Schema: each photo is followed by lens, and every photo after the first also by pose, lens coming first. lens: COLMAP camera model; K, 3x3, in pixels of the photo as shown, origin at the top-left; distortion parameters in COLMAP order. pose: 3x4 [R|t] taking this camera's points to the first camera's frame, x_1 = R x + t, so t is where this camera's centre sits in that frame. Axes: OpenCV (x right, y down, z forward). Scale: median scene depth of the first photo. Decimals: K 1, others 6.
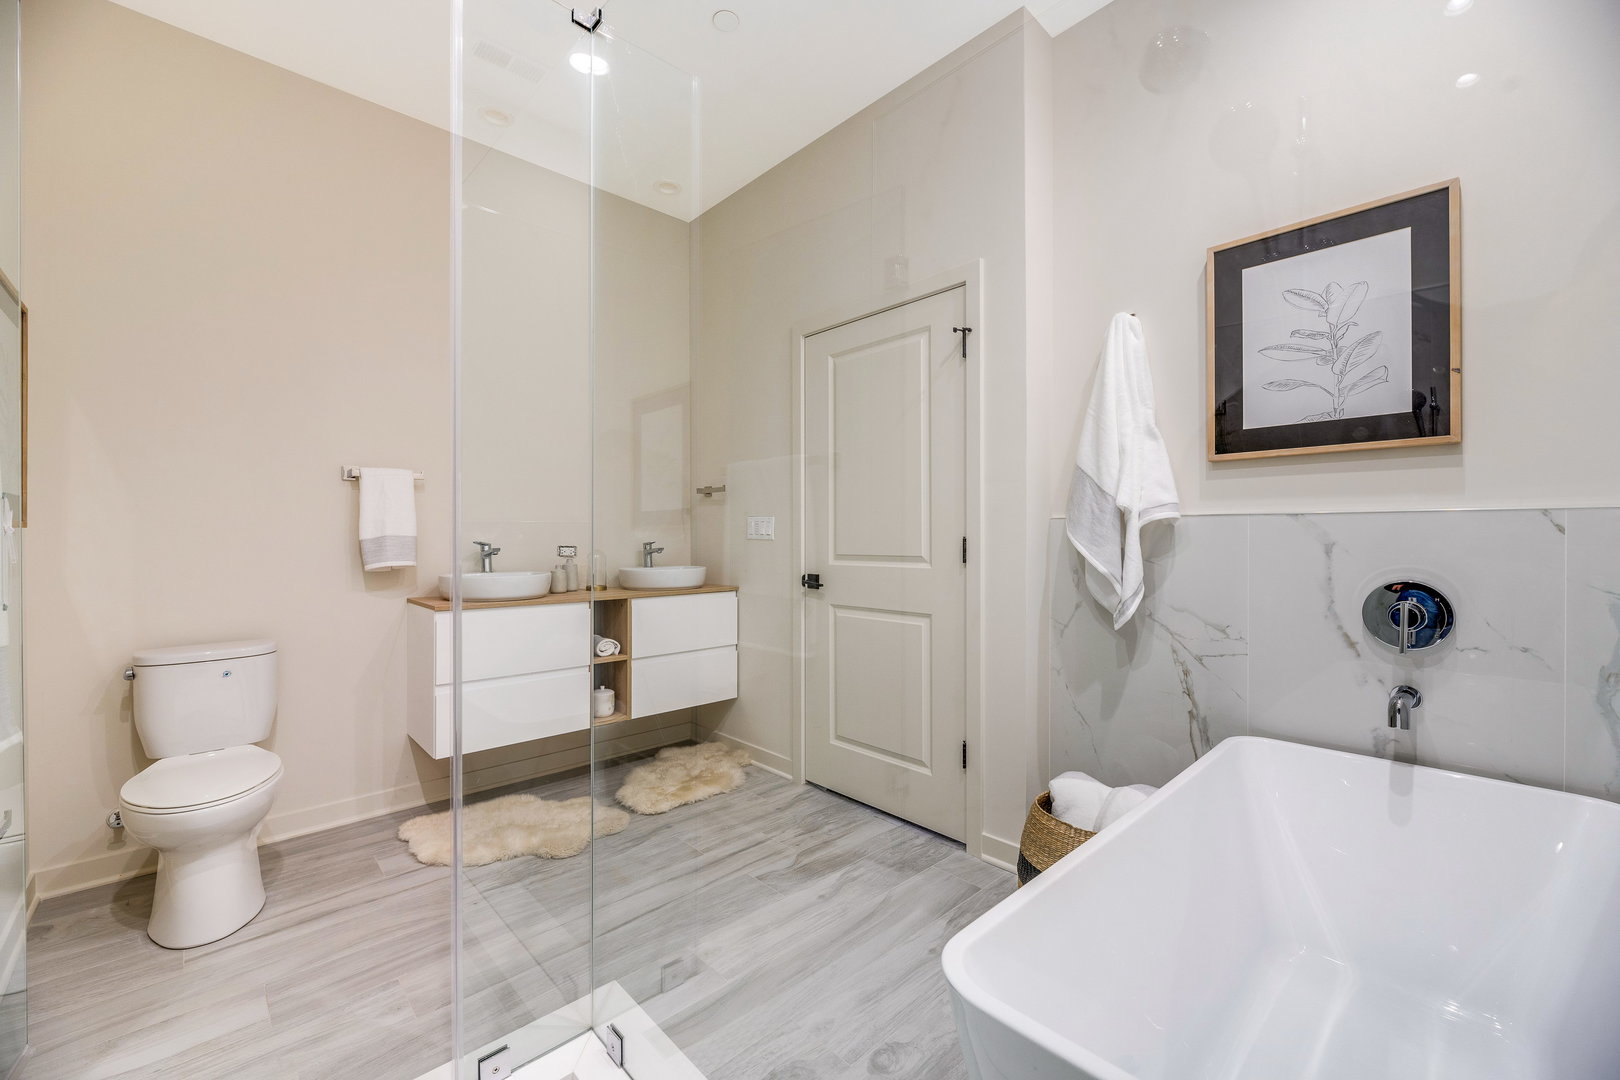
lens RADIAL K [[663.1, 0, 810.0], [0, 663.1, 540.0], [0, 0, 1]] dist [-0.000741, 0.000023]
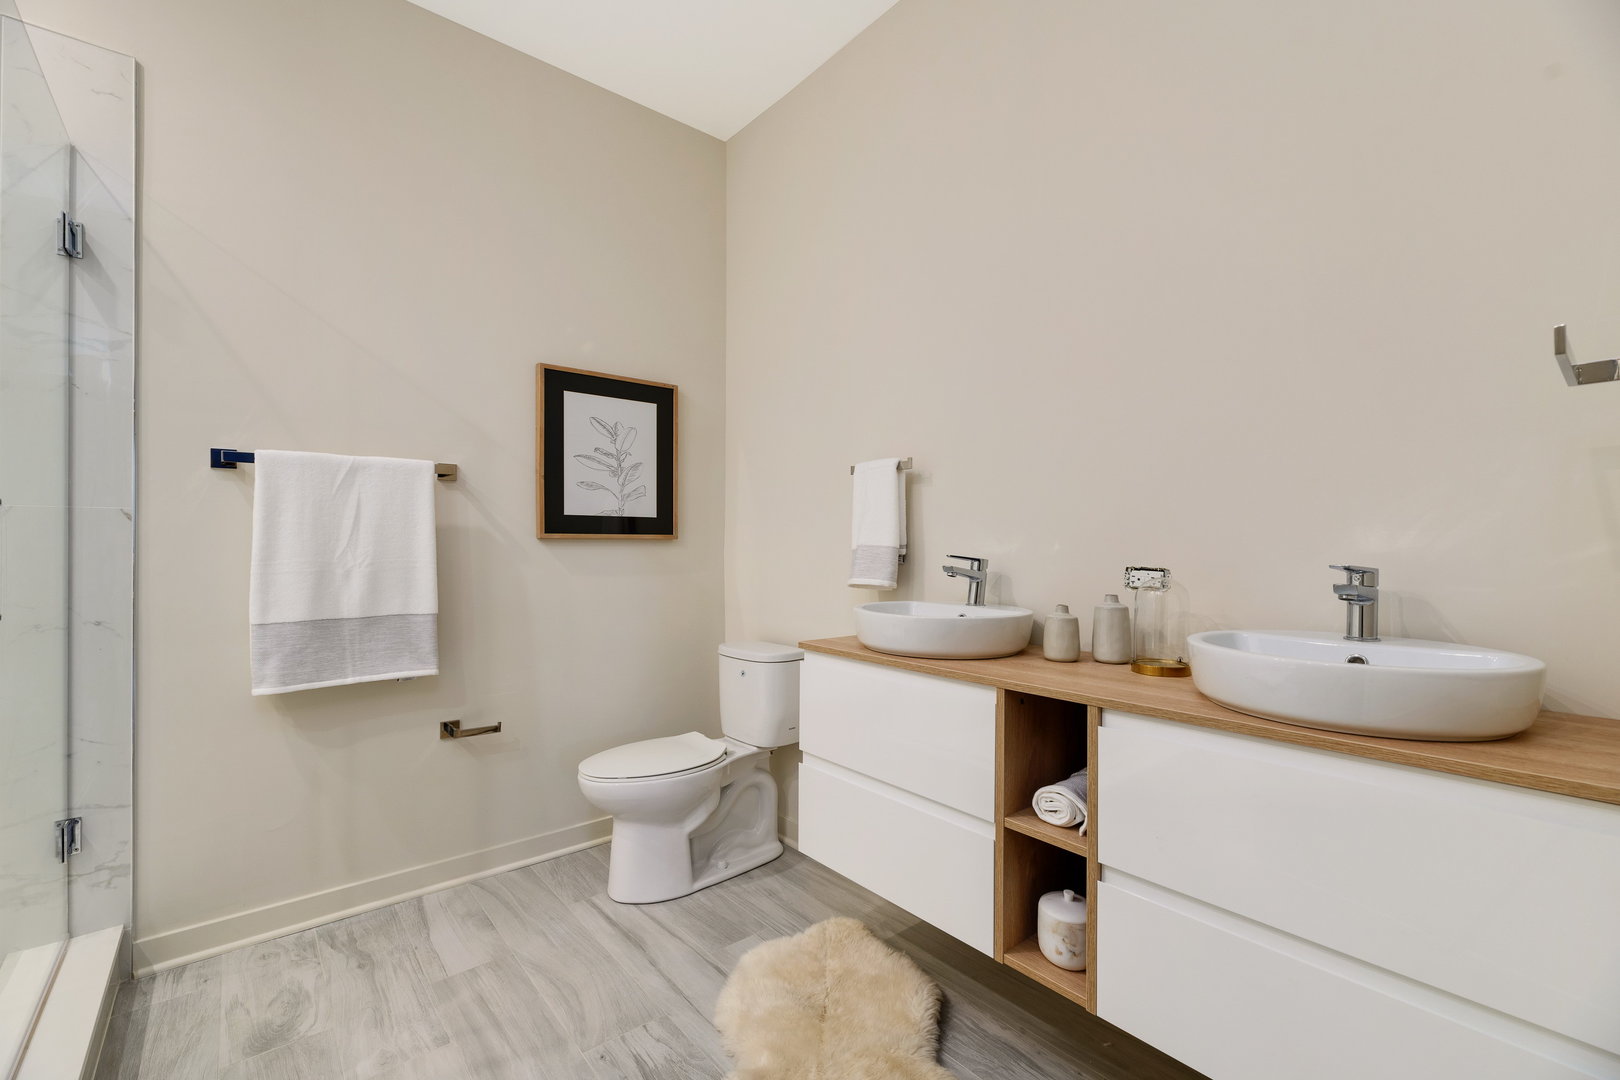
lens RADIAL K [[663.1, 0, 810.0], [0, 663.1, 540.0], [0, 0, 1]] dist [-0.000741, 0.000023]
pose [[-0.059175, 0.000526, -0.998248, 0.186045], [-0.006037, 0.999981, 0.000884, -0.014497], [0.998229, 0.006078, -0.059170, 1.181149]]
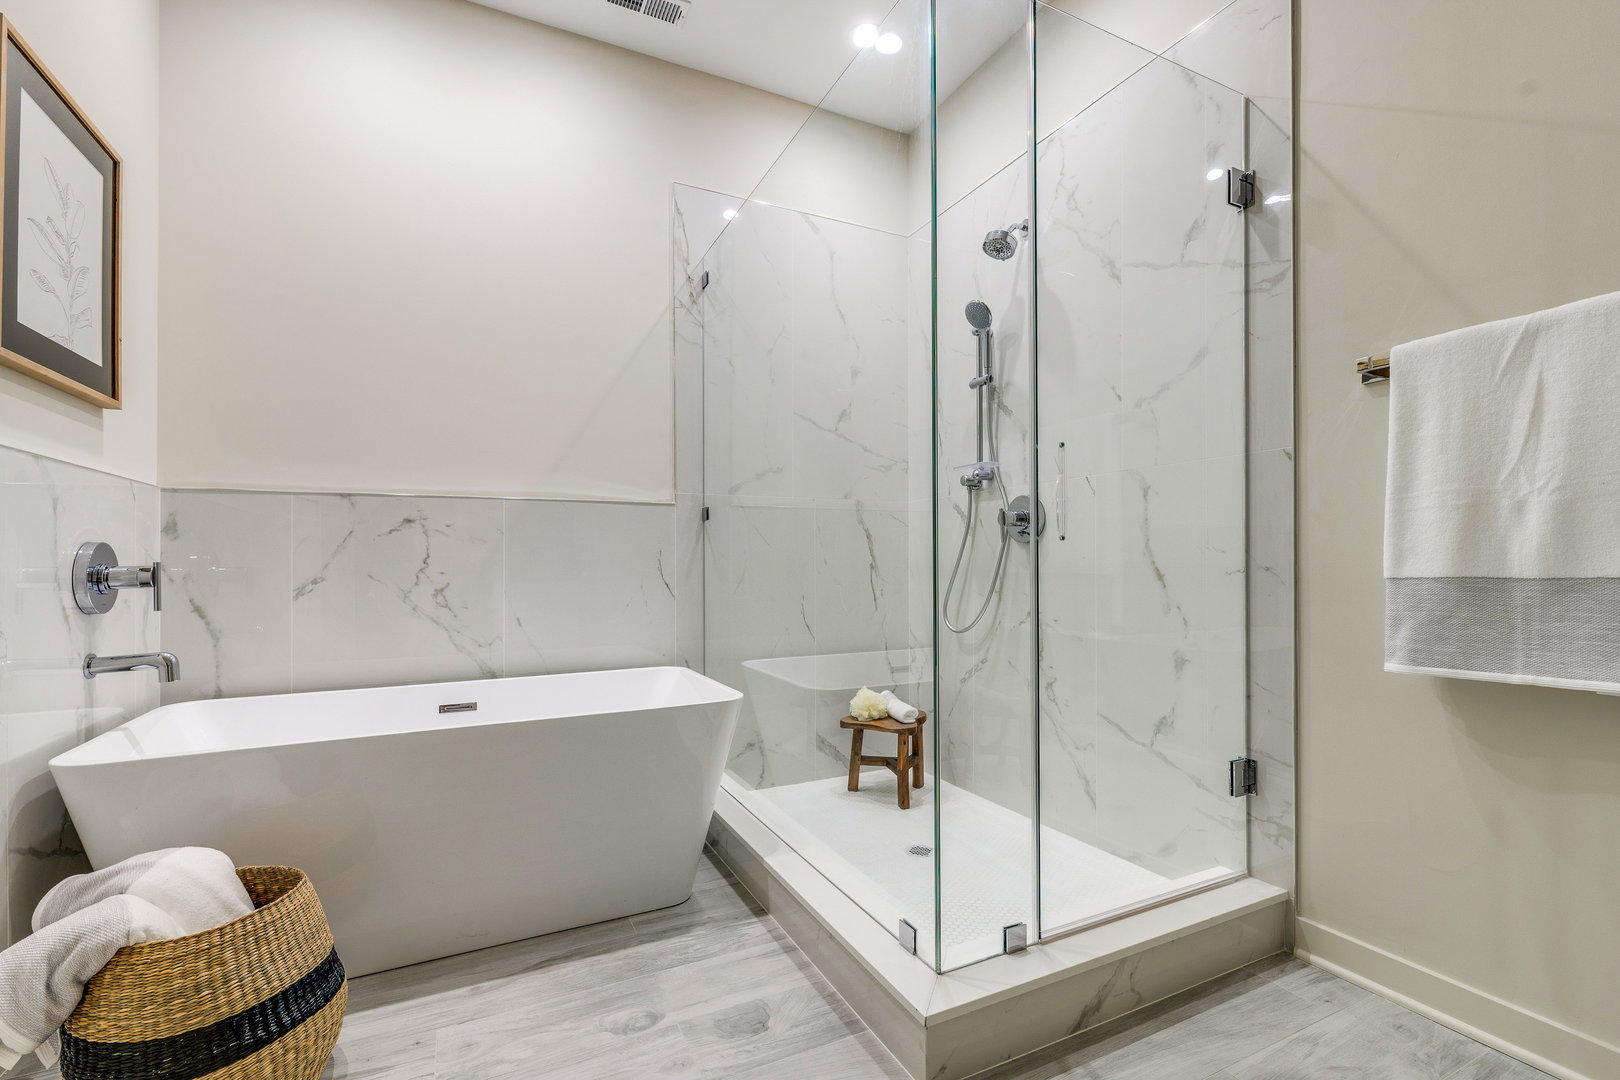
lens RADIAL K [[741.2, 0, 804.5], [0, 741.2, 560.7], [0, 0, 1]] dist [0.000502, -0.000202]
pose [[-0.955752, 0.011482, 0.293948, -0.284863], [0.010999, 0.999934, -0.003296, 0.077064], [-0.293967, 0.000083, -0.955816, 1.271651]]
